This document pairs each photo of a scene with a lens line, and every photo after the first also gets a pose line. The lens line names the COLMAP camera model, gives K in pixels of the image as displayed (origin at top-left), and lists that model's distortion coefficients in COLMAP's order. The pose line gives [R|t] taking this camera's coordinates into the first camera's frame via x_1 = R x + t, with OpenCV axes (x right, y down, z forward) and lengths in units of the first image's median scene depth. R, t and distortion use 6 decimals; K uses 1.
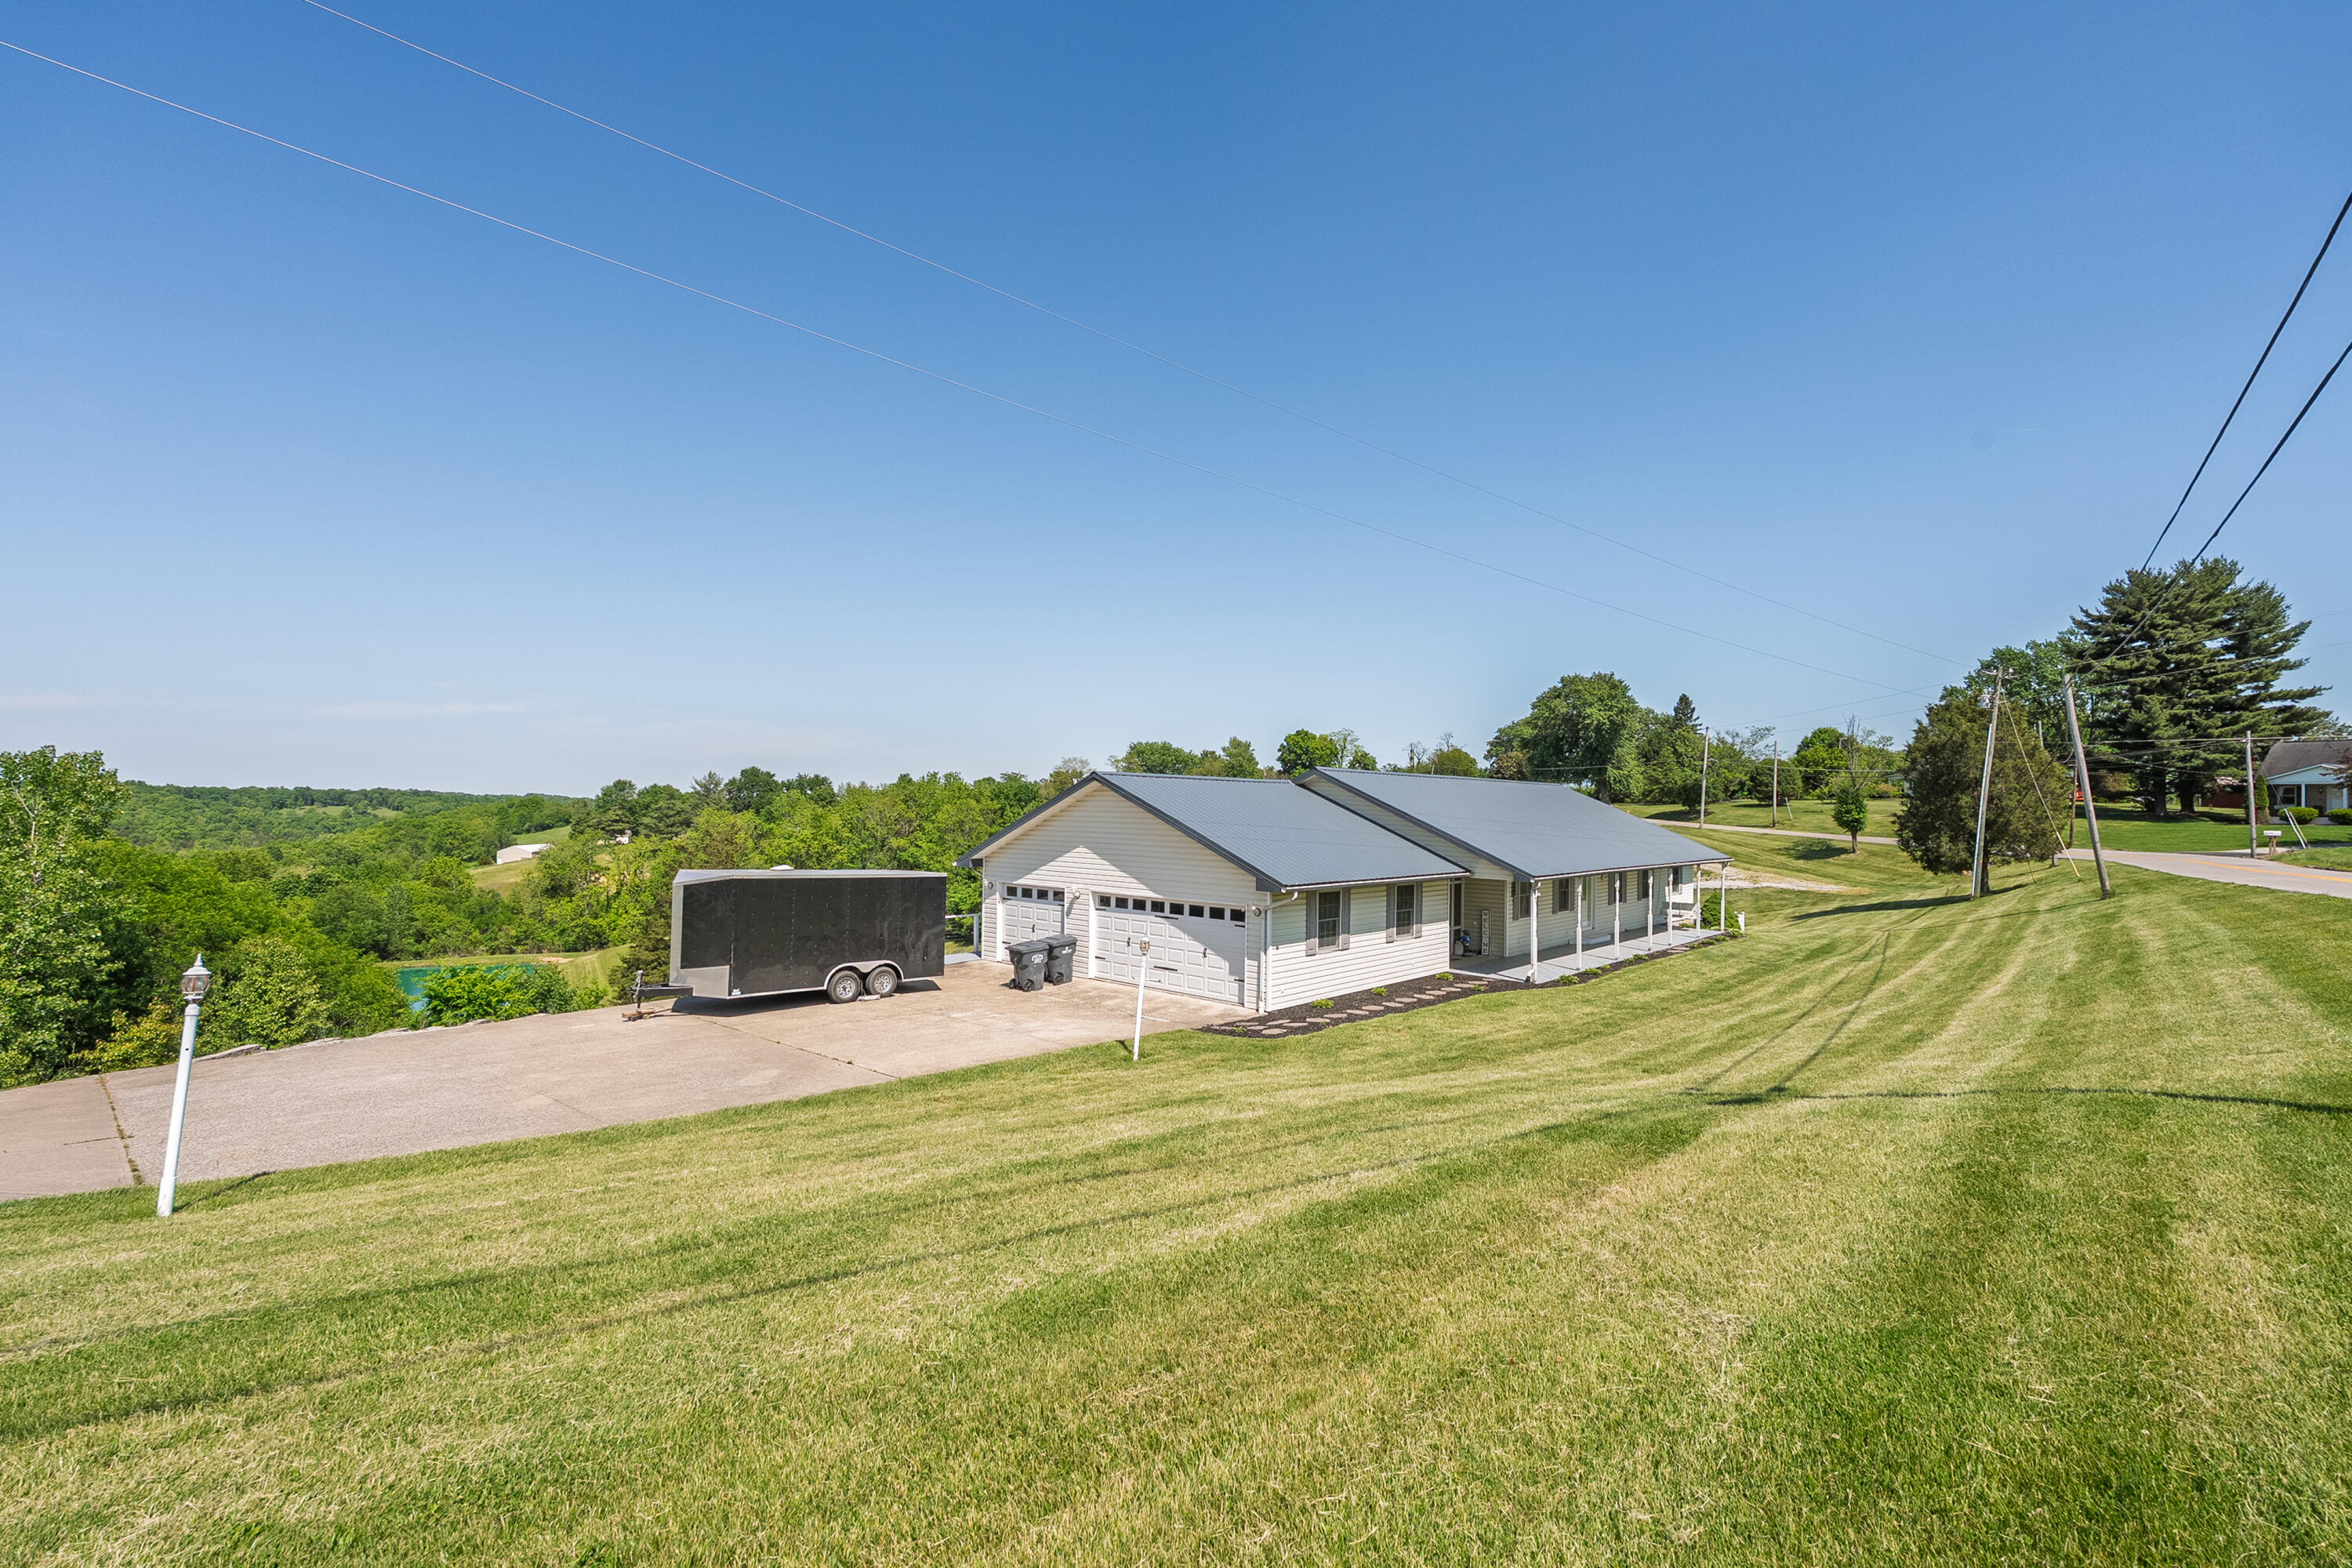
lens RADIAL K [[1042.5, 0, 1190.4], [0, 1042.5, 788.4], [0, 0, 1]] dist [-0.001492, -0.000206]
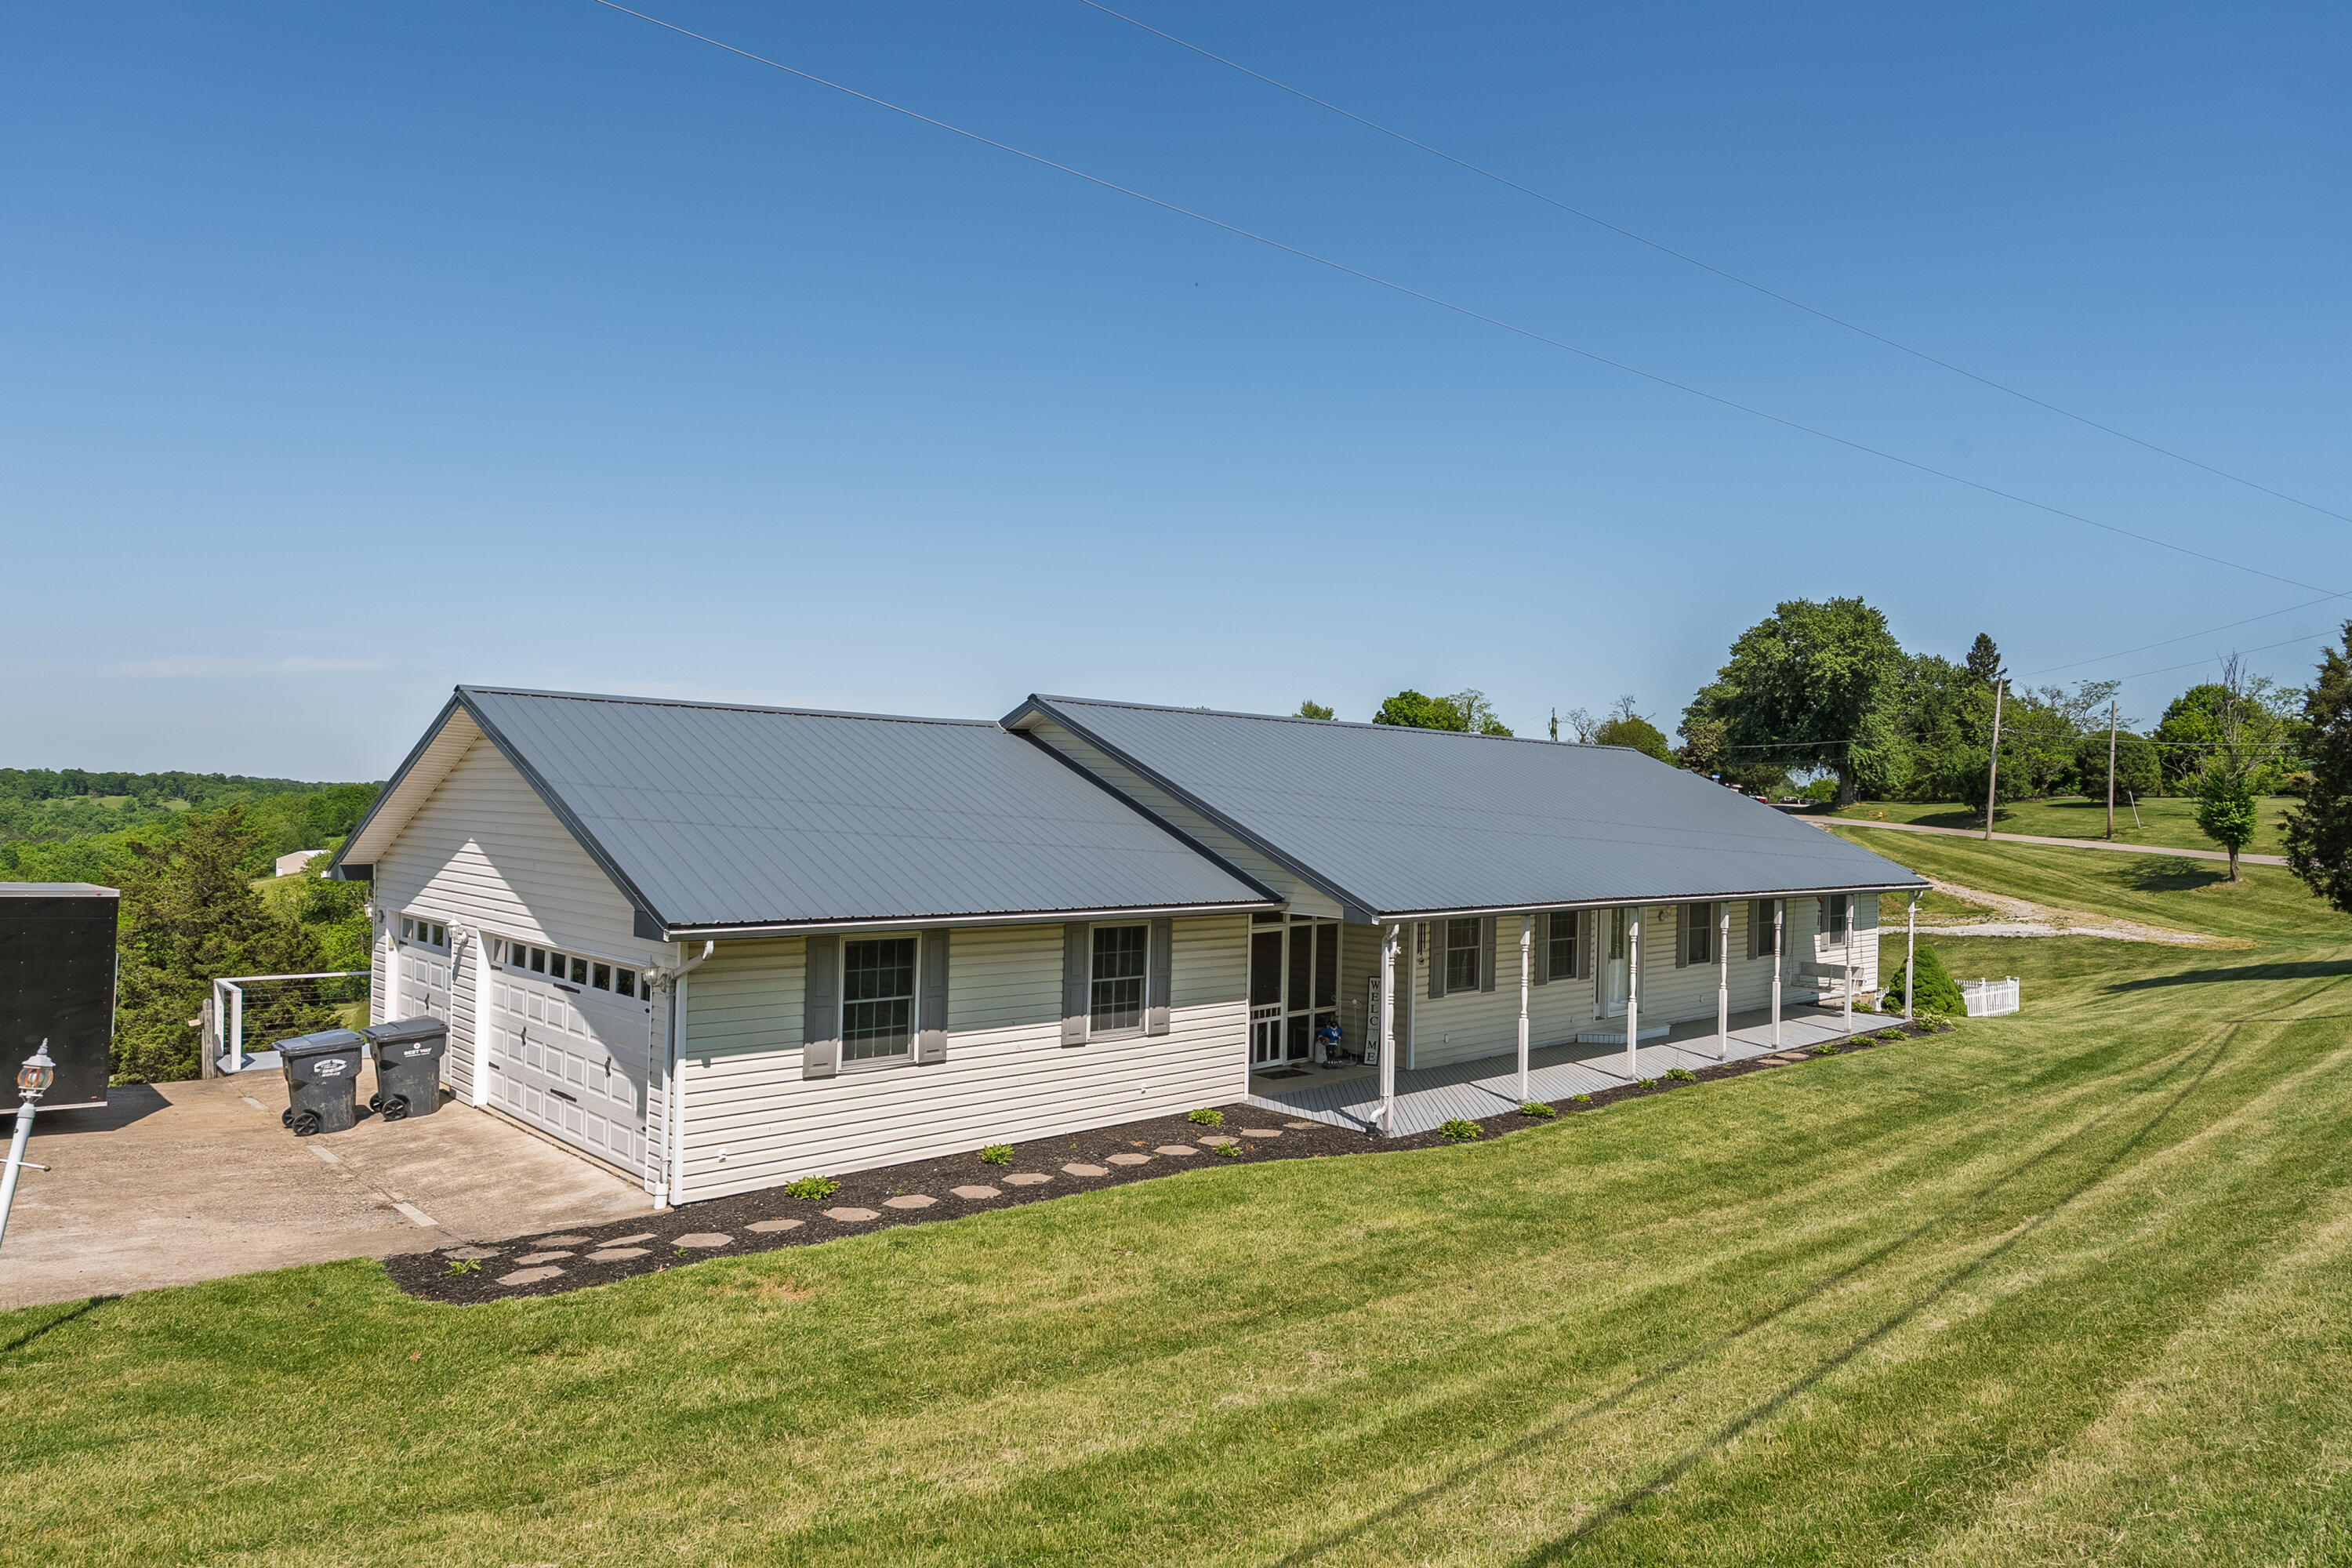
lens RADIAL K [[1472.9, 0, 1192.0], [0, 1472.9, 793.6], [0, 0, 1]] dist [-0.002931, 0.001811]
pose [[0.997590, 0.007743, -0.068945, 0.069258], [-0.007169, 0.999938, 0.008570, 0.006139], [0.069007, -0.008055, 0.997584, 0.078438]]
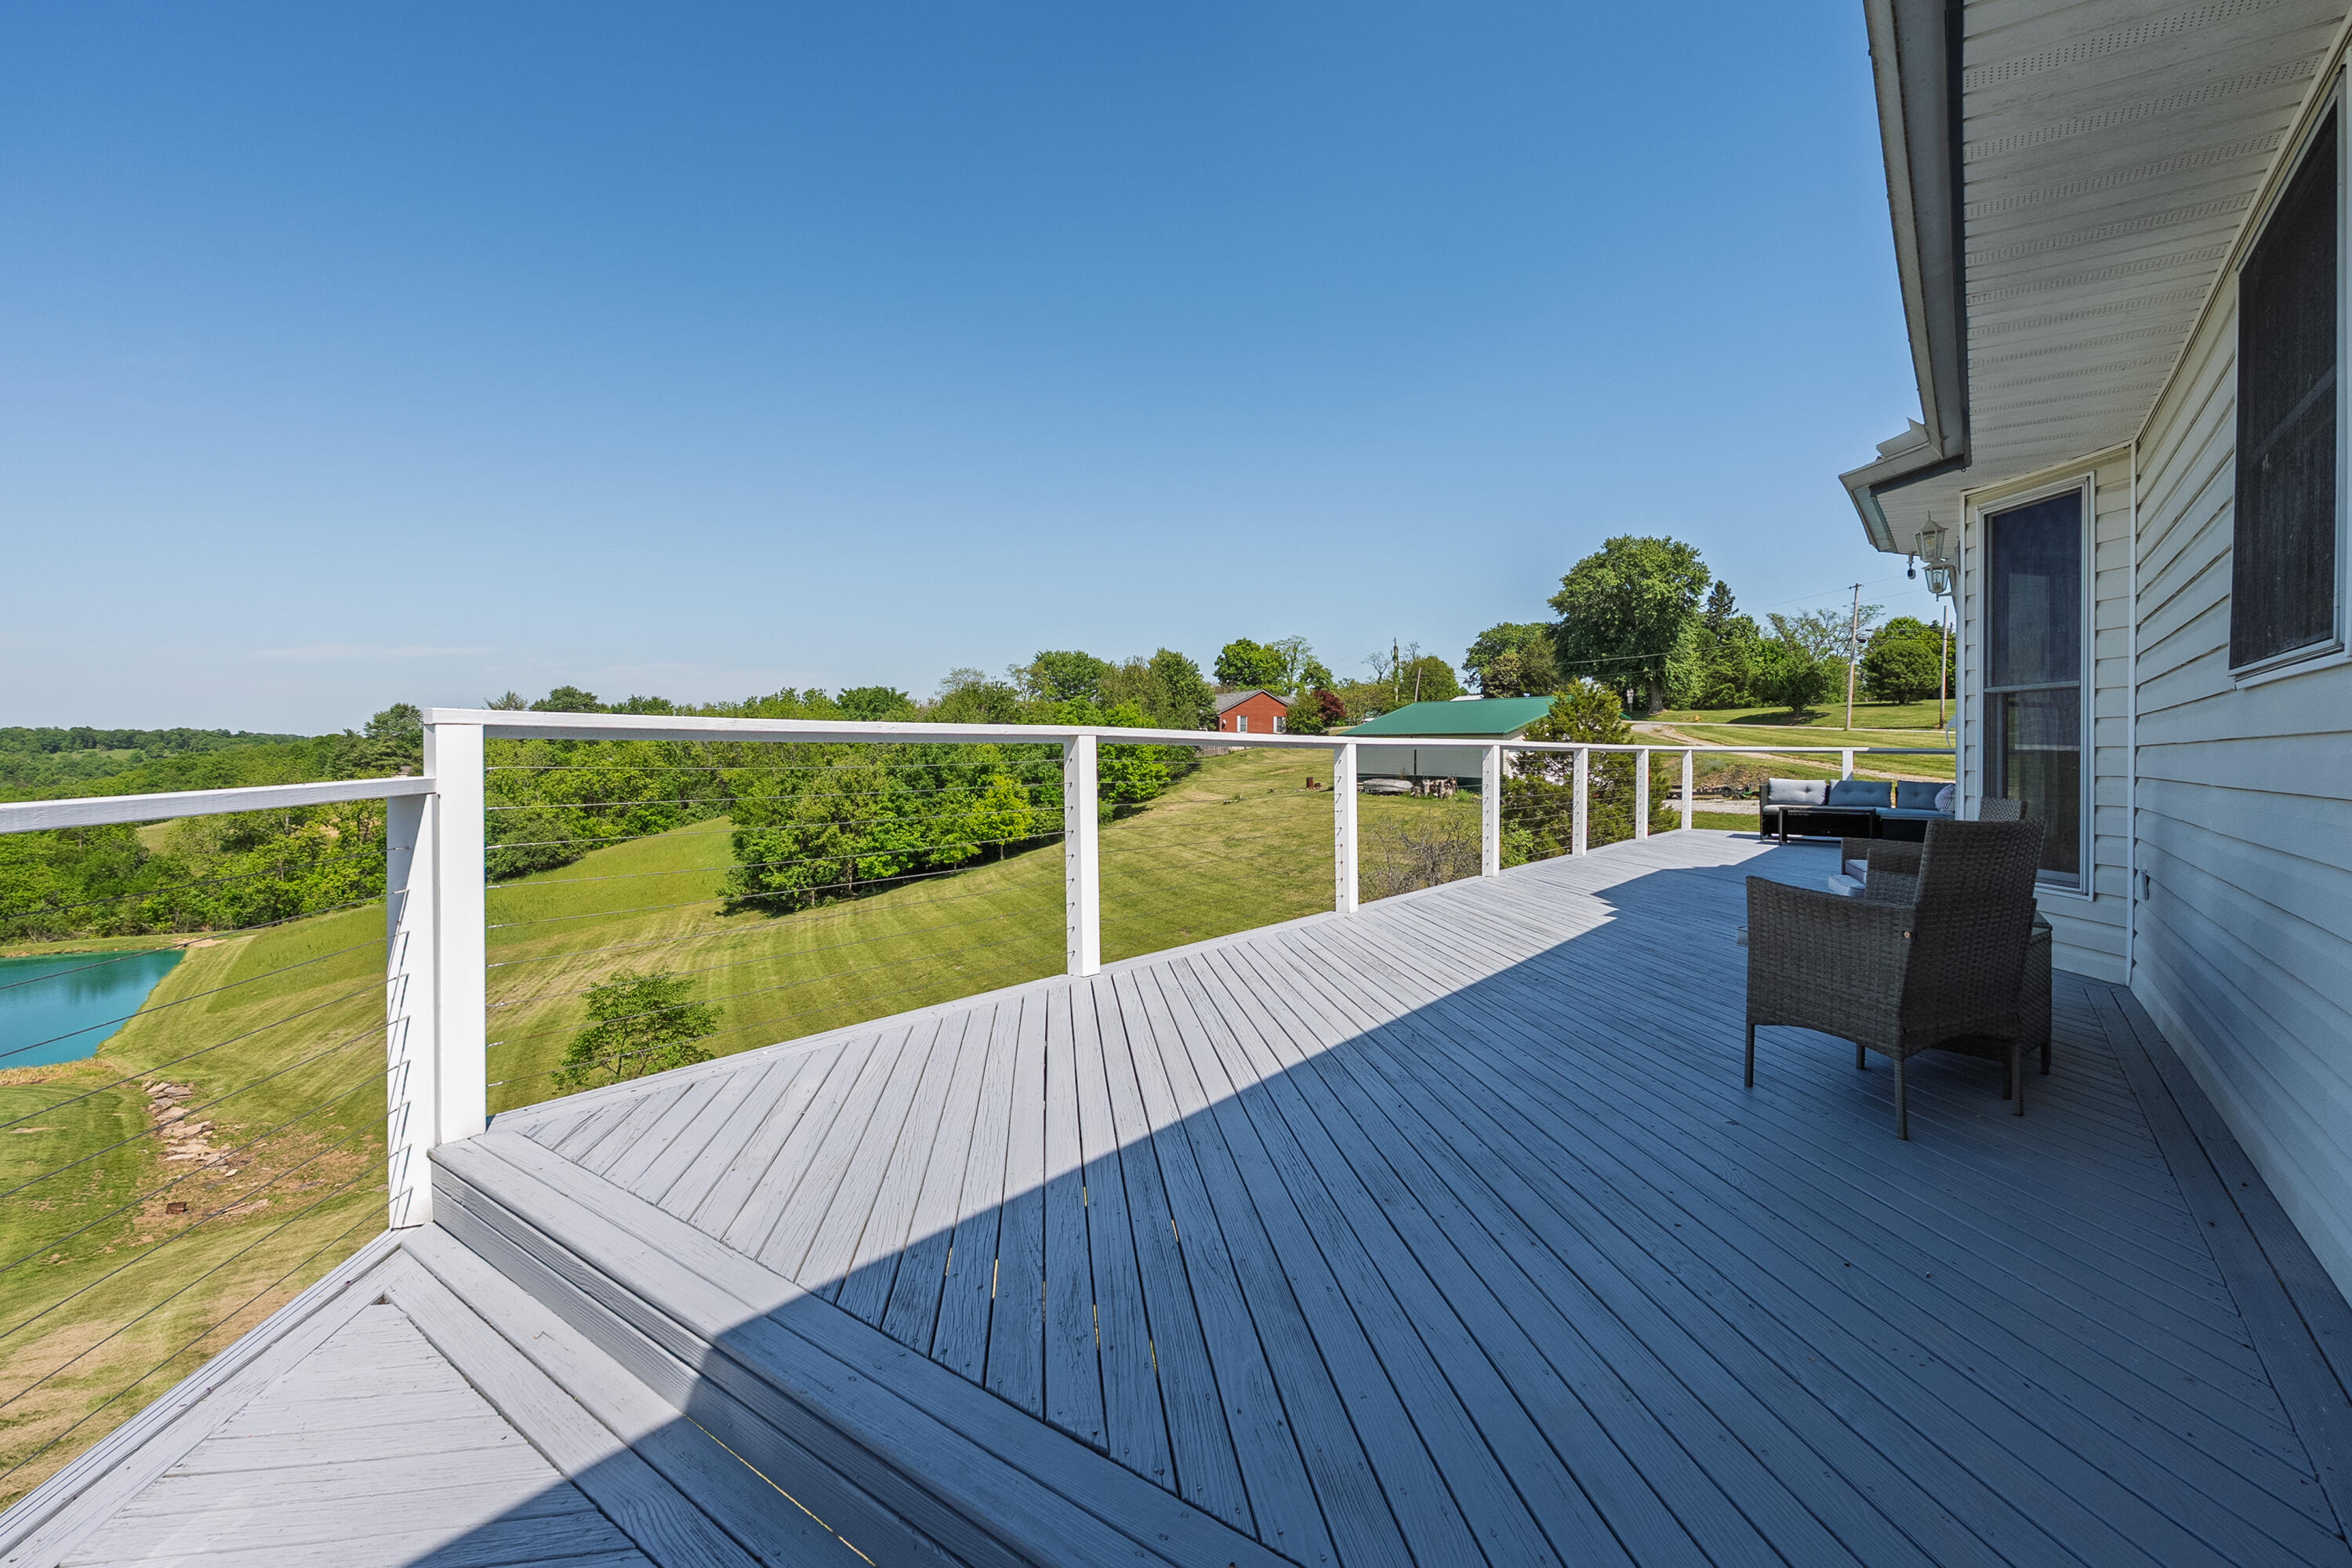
lens RADIAL K [[1042.5, 0, 1201.5], [0, 1042.5, 759.3], [0, 0, 1]] dist [-0.001492, -0.000206]
pose [[0.996067, -0.008483, 0.088193, -0.003690], [0.005958, 0.999566, 0.028852, 0.033831], [-0.088399, -0.028213, 0.995685, 0.327852]]
